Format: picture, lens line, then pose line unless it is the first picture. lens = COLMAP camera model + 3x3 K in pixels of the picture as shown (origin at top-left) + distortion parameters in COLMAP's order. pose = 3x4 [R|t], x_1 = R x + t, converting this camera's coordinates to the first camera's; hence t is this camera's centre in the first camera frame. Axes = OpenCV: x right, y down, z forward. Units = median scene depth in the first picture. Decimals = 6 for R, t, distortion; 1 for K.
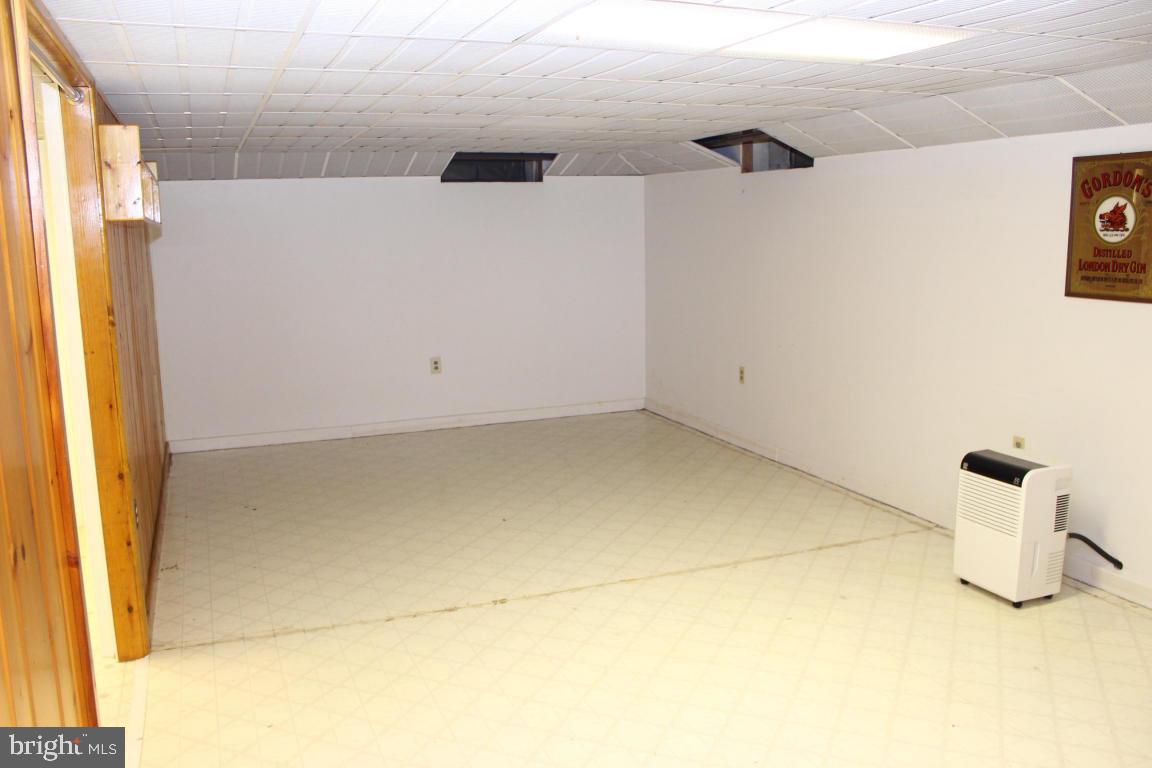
lens RADIAL K [[944.8, 0, 576.0], [0, 944.8, 384.0], [0, 0, 1]] dist [-0.127414, 0.009299]
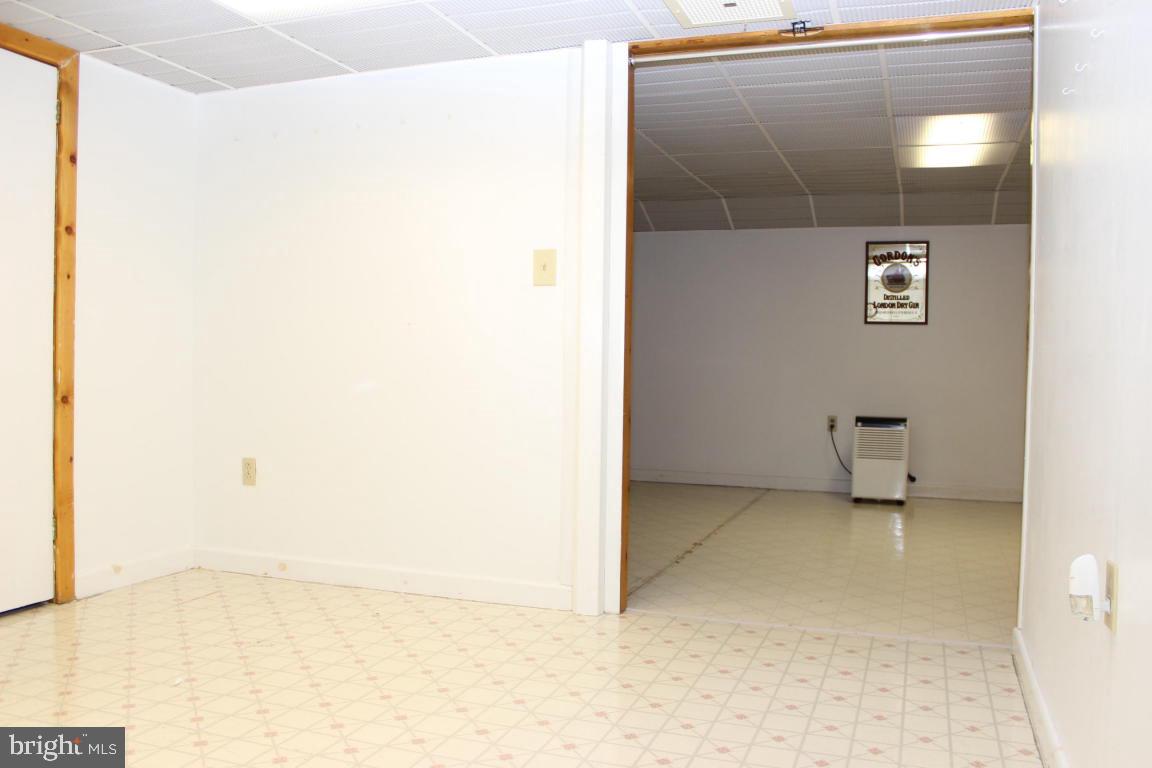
lens RADIAL K [[944.8, 0, 576.0], [0, 944.8, 384.0], [0, 0, 1]] dist [-0.127414, 0.009299]
pose [[0.670136, 0.011204, 0.742154, -1.141038], [0.100020, 0.989403, -0.105251, 0.145504], [-0.735468, 0.144762, 0.661914, 0.292178]]
